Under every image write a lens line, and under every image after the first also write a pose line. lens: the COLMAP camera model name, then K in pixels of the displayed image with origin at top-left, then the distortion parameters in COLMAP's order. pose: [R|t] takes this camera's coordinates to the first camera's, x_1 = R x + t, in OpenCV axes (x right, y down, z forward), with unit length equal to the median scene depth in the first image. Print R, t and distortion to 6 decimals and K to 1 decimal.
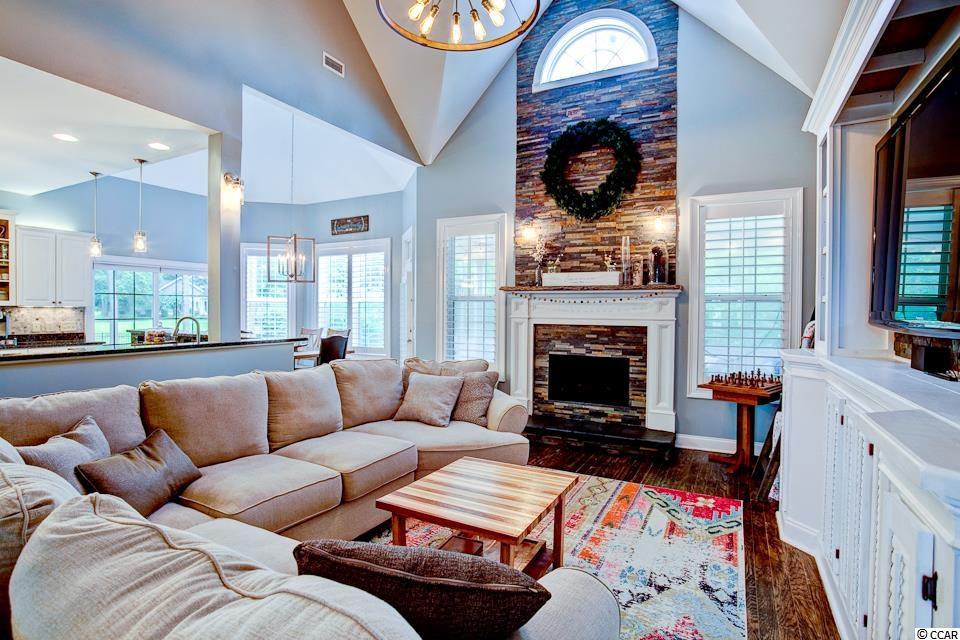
lens RADIAL K [[485.5, 0, 476.5], [0, 485.5, 319.3], [0, 0, 1]] dist [-0.058581, 0.026828]
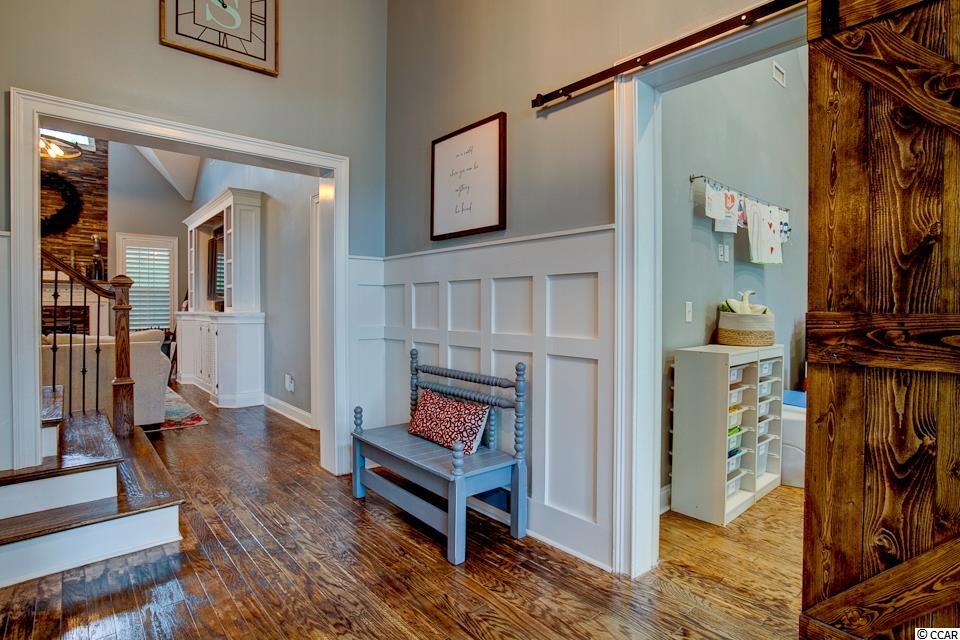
lens RADIAL K [[485.5, 0, 476.5], [0, 485.5, 319.3], [0, 0, 1]] dist [-0.058581, 0.026828]
pose [[0.356410, -0.023477, 0.934035, -0.685149], [0.013364, 0.999710, 0.020028, 0.045904], [-0.934234, 0.005345, 0.356620, -0.821849]]
